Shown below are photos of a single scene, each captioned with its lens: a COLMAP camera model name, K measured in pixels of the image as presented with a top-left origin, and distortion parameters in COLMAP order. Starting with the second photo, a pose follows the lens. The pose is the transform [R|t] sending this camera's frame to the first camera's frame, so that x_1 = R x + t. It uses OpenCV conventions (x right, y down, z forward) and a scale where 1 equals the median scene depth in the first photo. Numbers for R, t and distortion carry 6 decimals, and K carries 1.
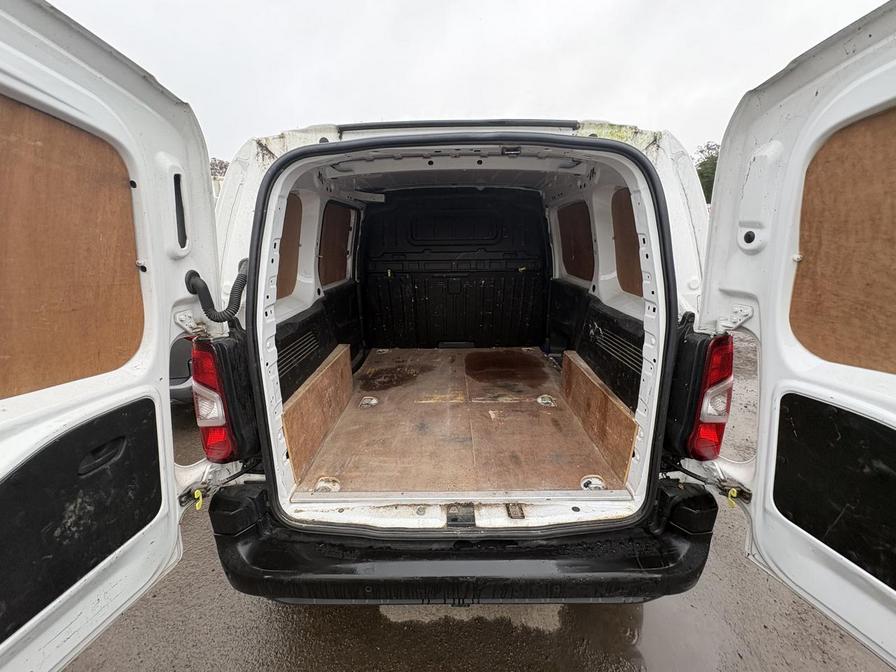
lens RADIAL K [[358.3, 0, 448.8], [0, 358.3, 335.4], [0, 0, 1]] dist [0.003365, -0.000440]
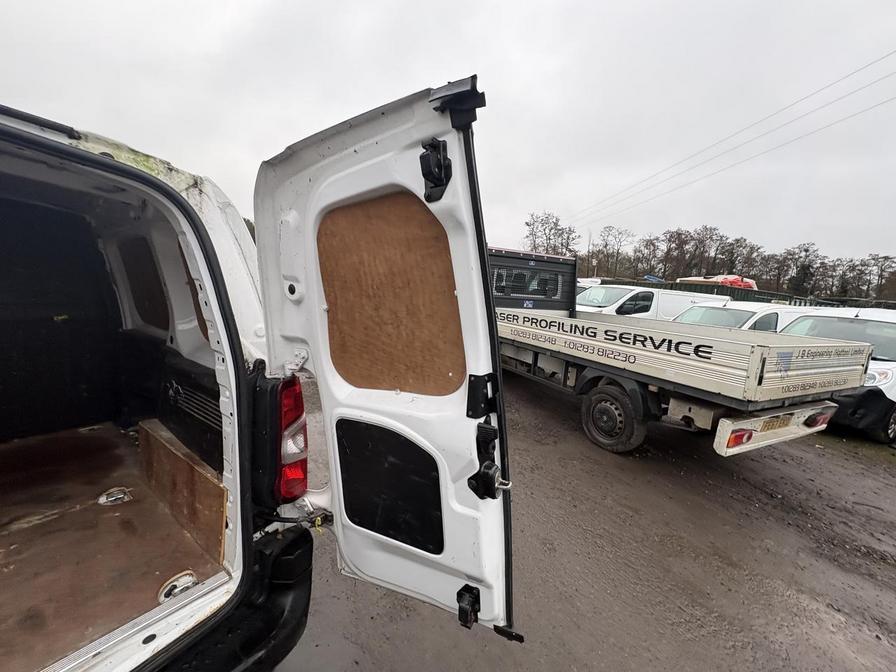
lens RADIAL K [[358.3, 0, 448.8], [0, 358.3, 335.4], [0, 0, 1]] dist [0.003365, -0.000440]
pose [[0.576605, -0.049238, 0.815538, 0.141326], [0.153802, 0.986878, -0.049158, 0.000375], [-0.802416, 0.153776, 0.576611, -0.016067]]
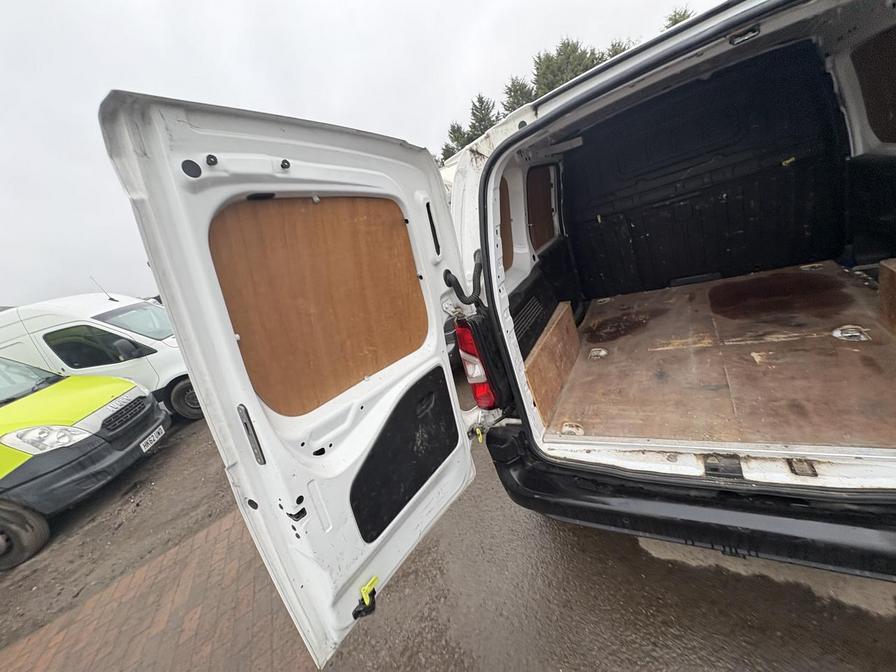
lens RADIAL K [[358.3, 0, 448.8], [0, 358.3, 335.4], [0, 0, 1]] dist [0.003365, -0.000440]
pose [[0.822306, -0.107887, -0.558724, 0.006816], [0.180313, 0.980668, 0.076015, -0.033346], [0.539722, -0.163253, 0.825862, -0.106413]]
